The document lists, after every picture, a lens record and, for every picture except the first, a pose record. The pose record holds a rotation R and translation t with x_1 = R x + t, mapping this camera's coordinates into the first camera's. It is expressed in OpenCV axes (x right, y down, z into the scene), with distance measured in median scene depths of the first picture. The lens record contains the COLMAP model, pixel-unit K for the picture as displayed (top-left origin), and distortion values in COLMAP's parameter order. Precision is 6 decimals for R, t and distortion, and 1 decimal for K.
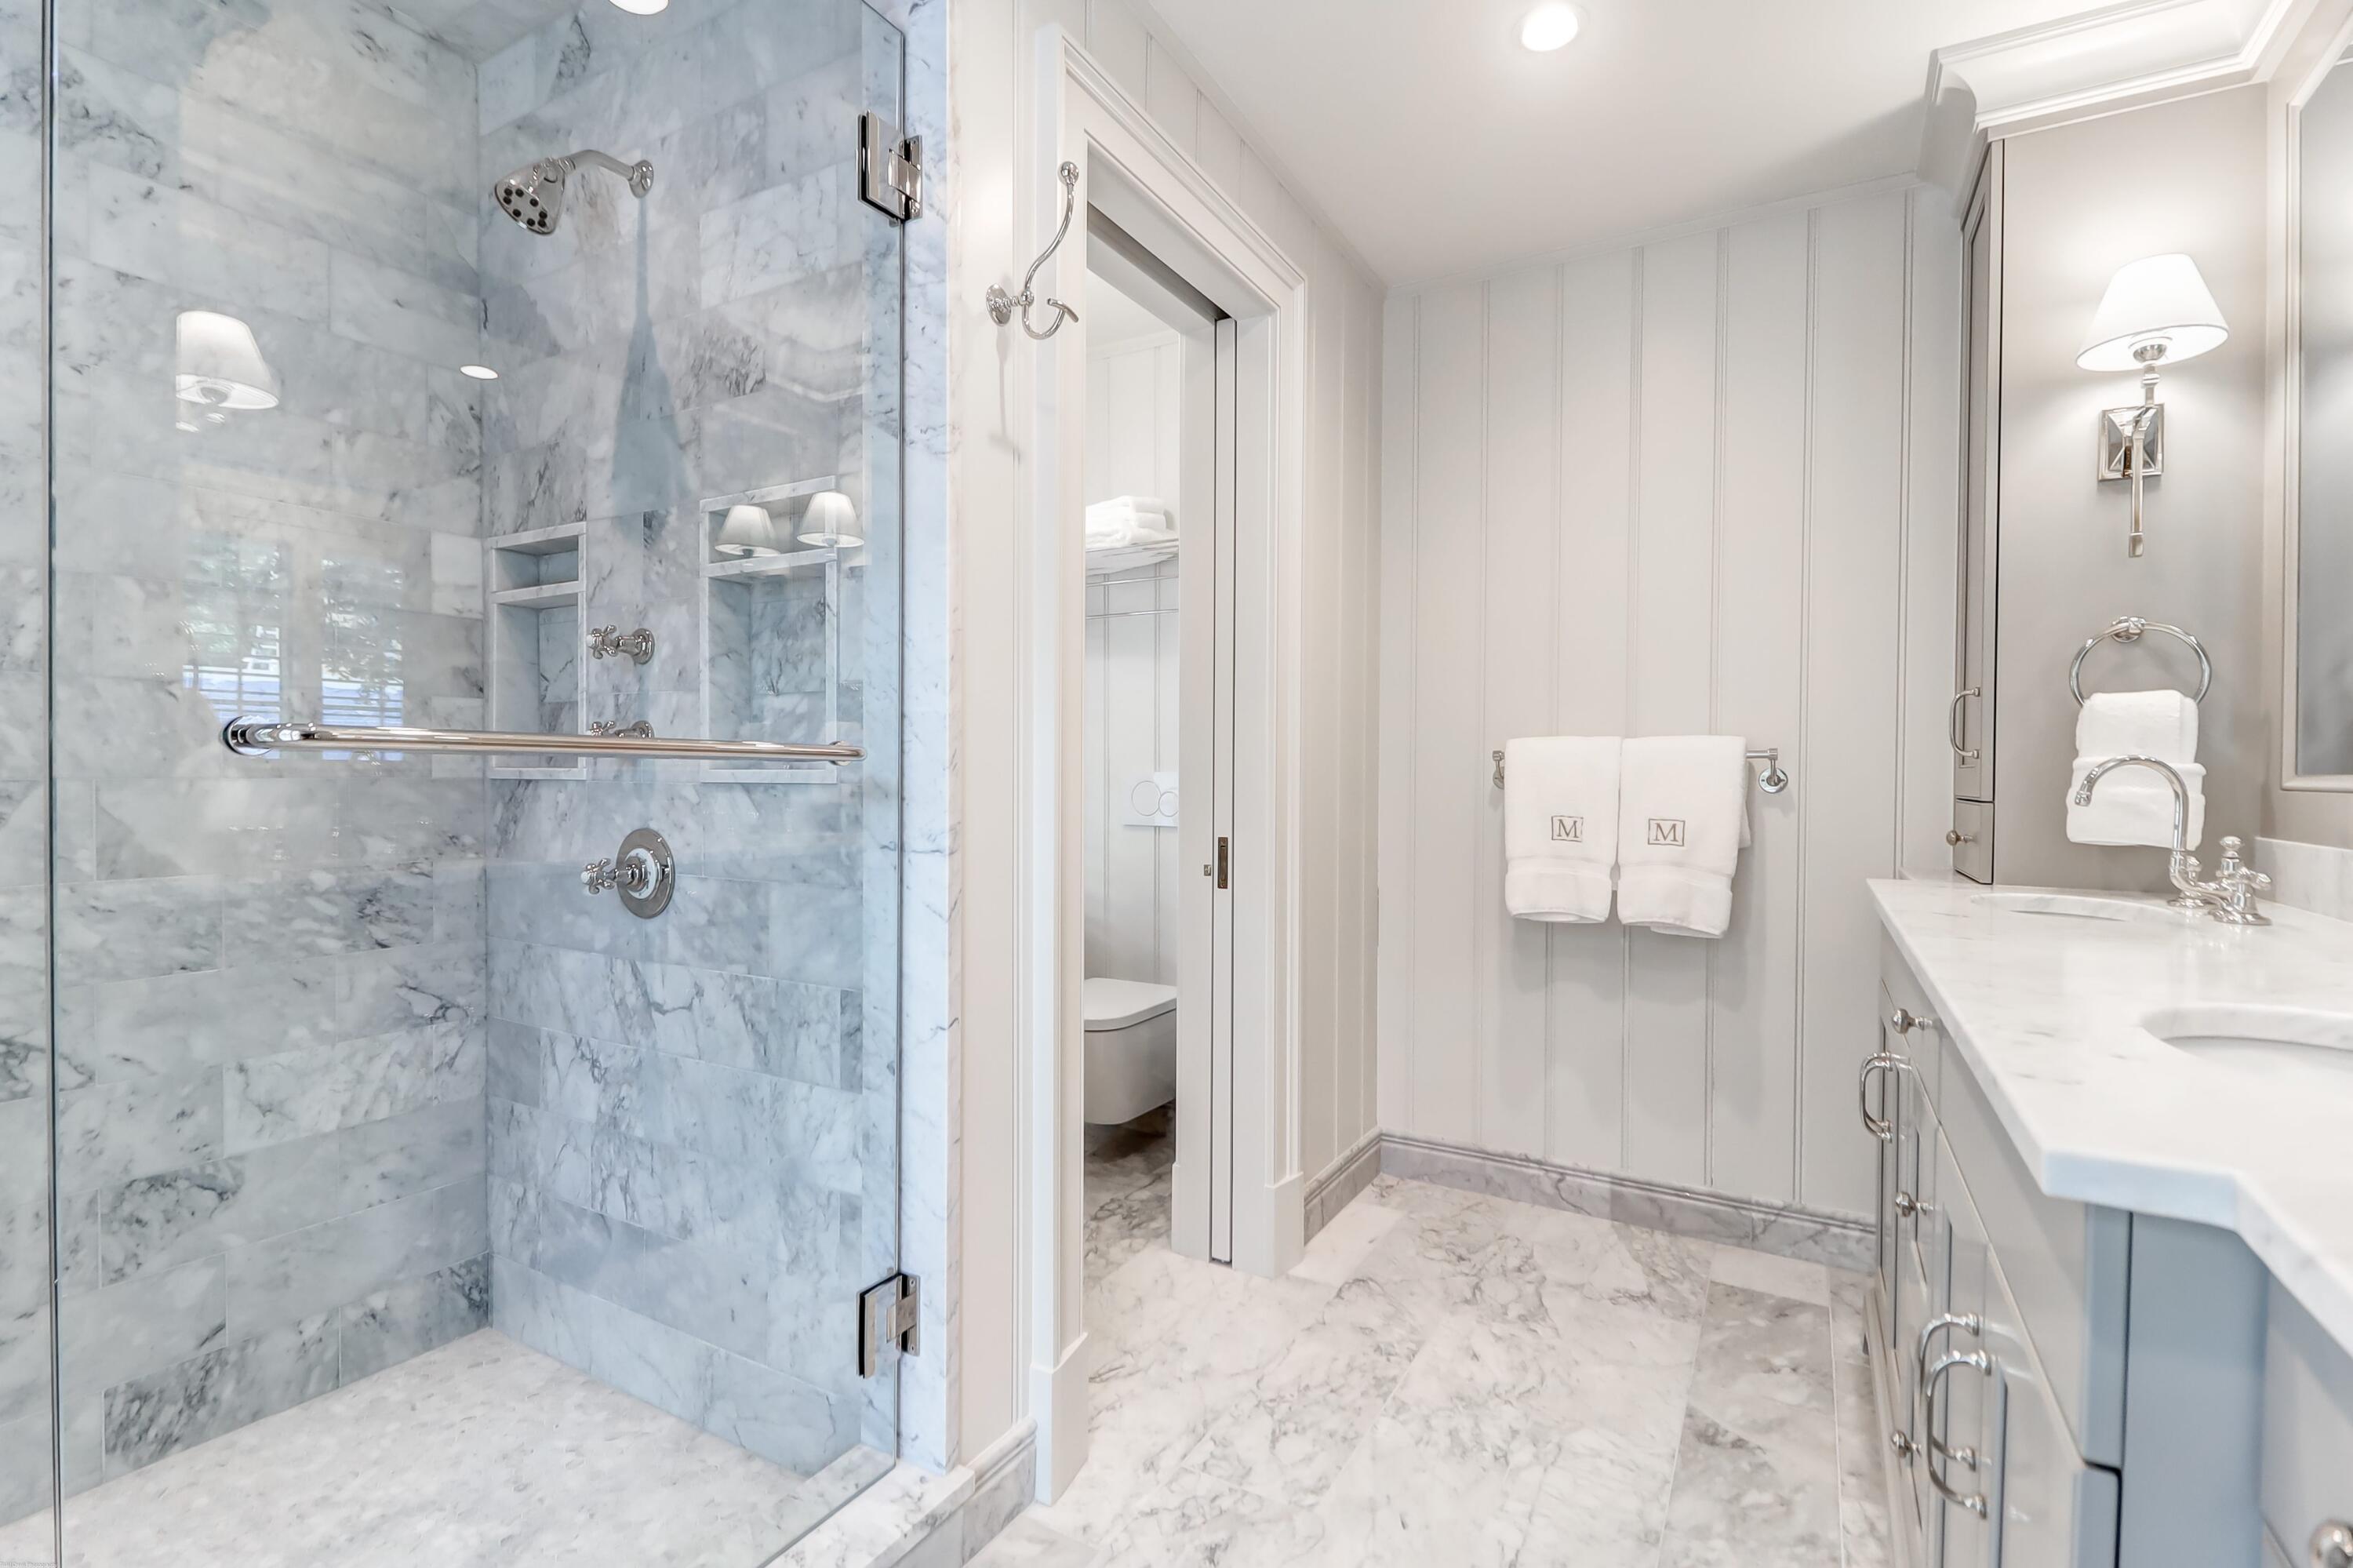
lens RADIAL K [[1077.7, 0, 1168.4], [0, 1077.7, 781.2], [0, 0, 1]] dist [0.018481, -0.013062]
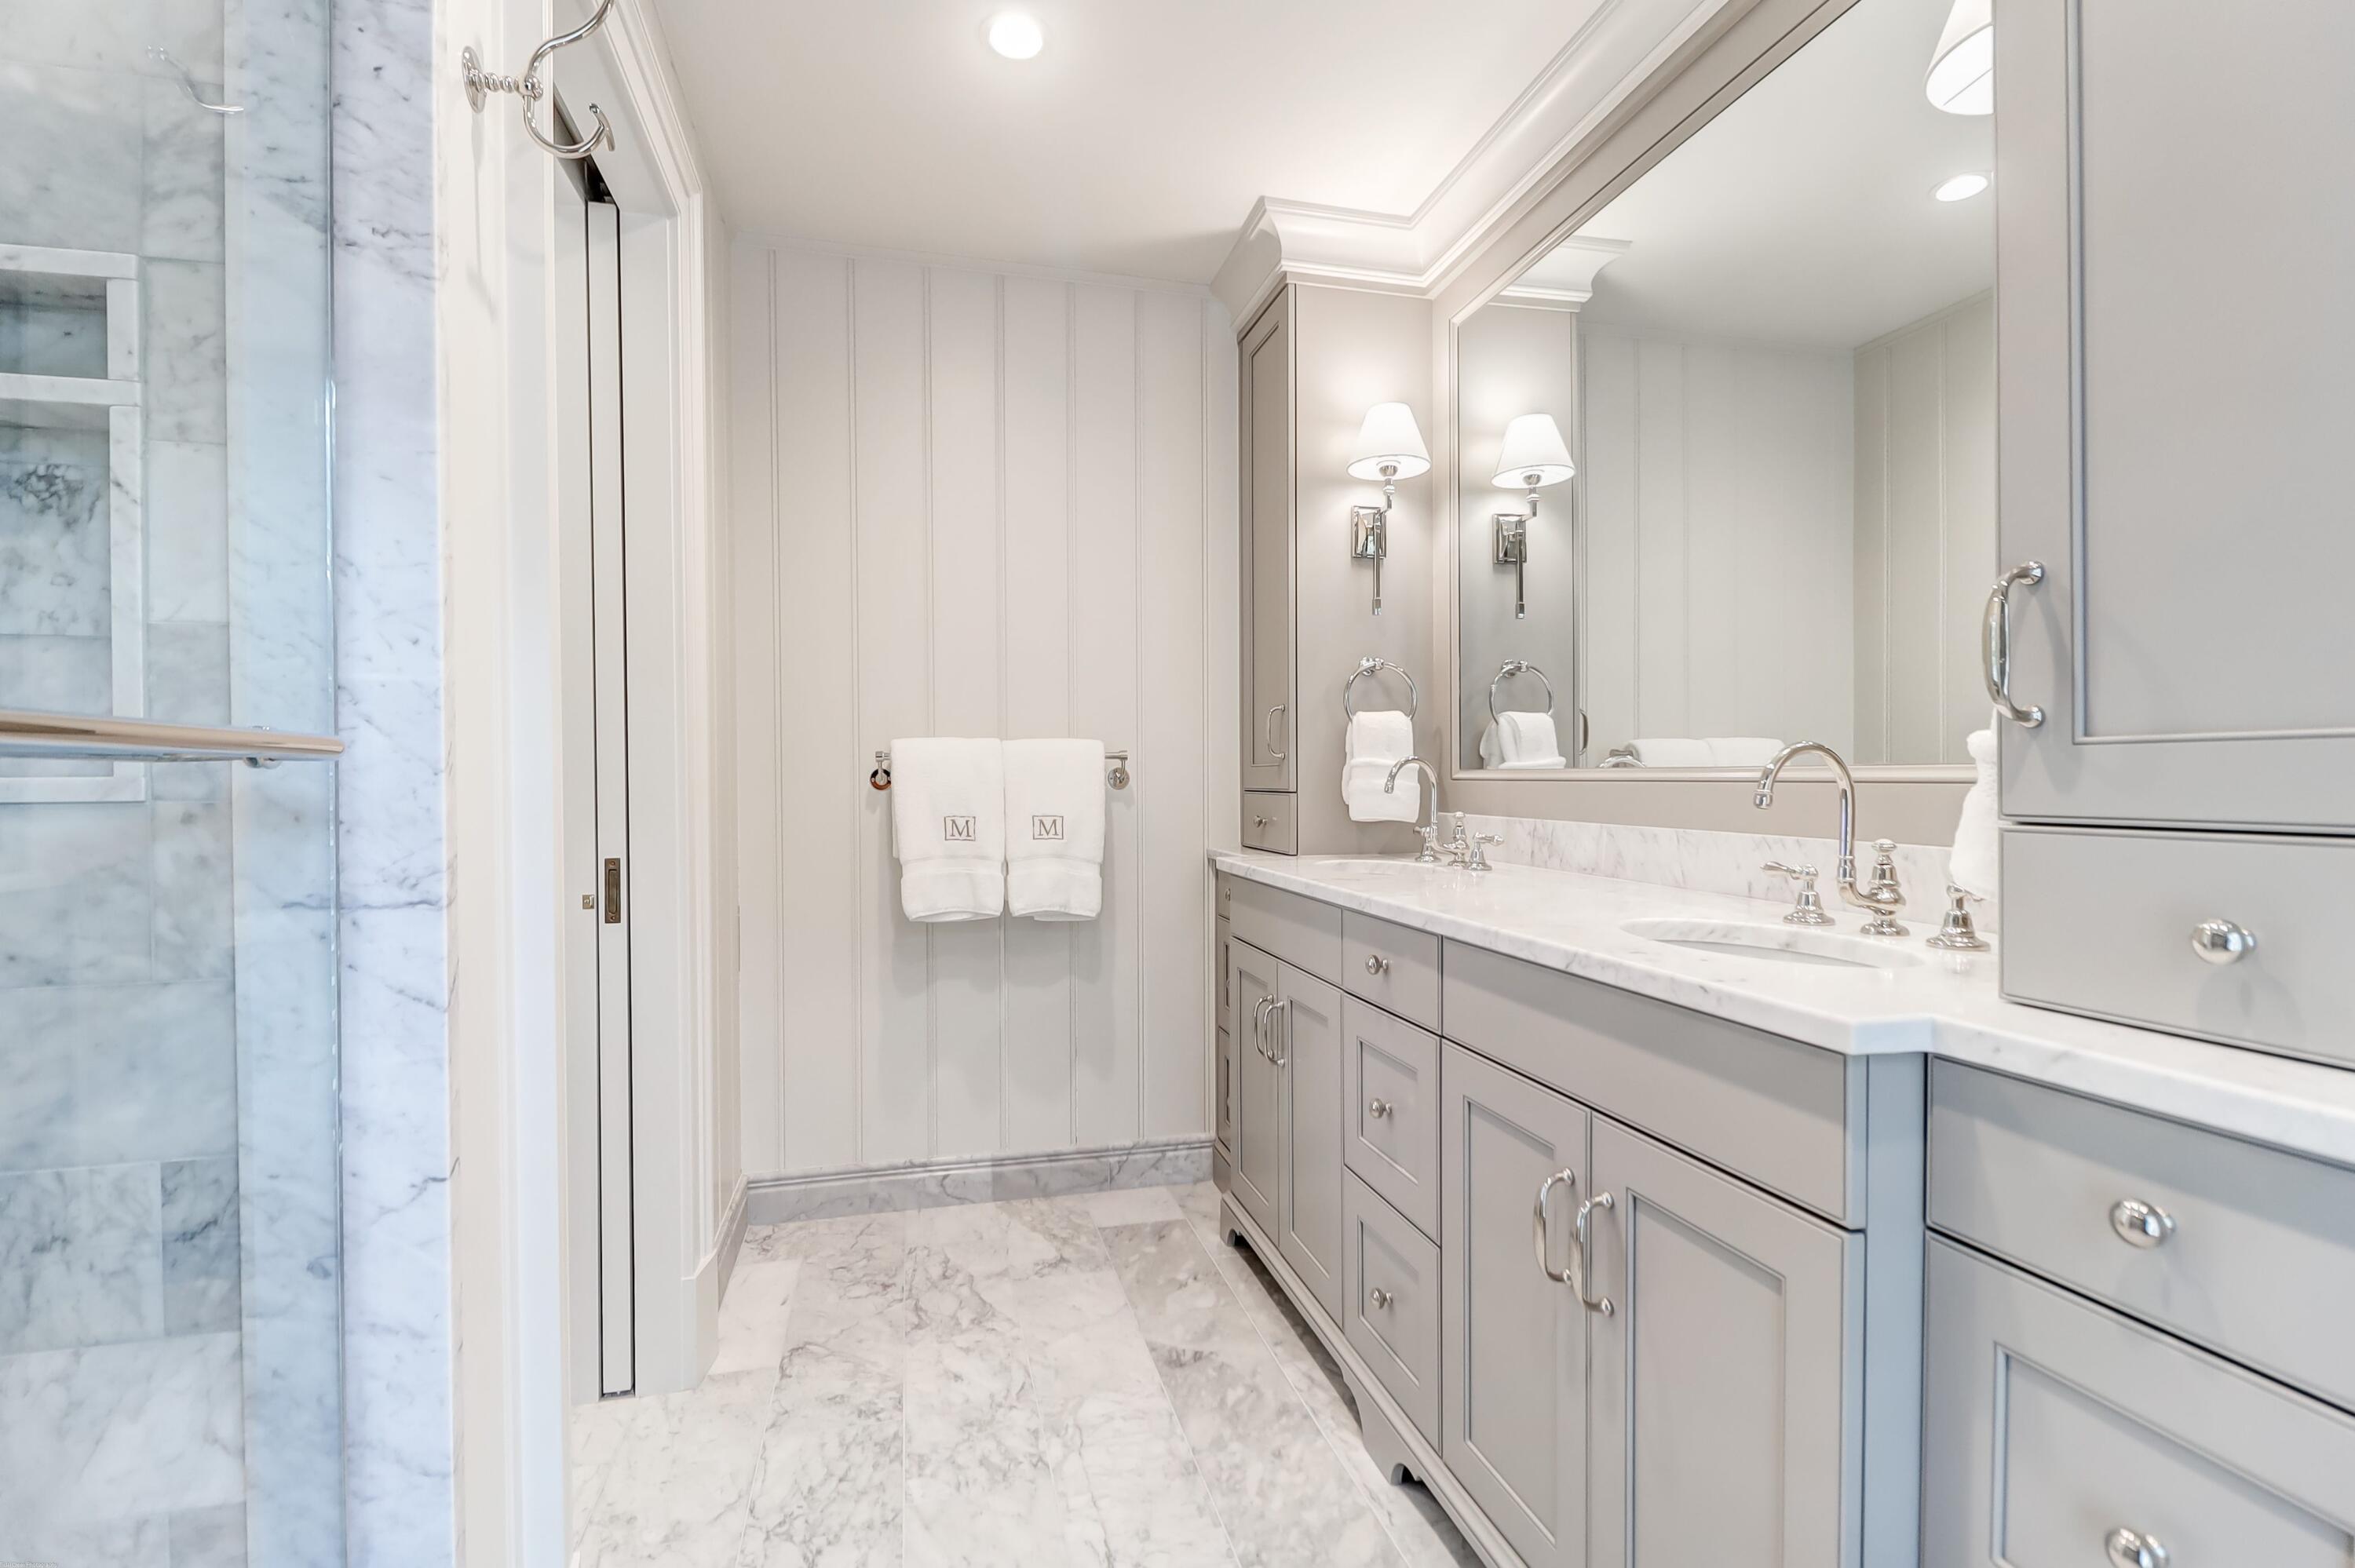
lens RADIAL K [[1078.4, 0, 1169.4], [0, 1078.4, 781.2], [0, 0, 1]] dist [0.018481, -0.013062]
pose [[0.717236, -0.014234, 0.696685, -0.263361], [0.016088, 0.999863, 0.003865, -0.001445], [-0.696644, 0.008436, 0.717367, 0.181519]]
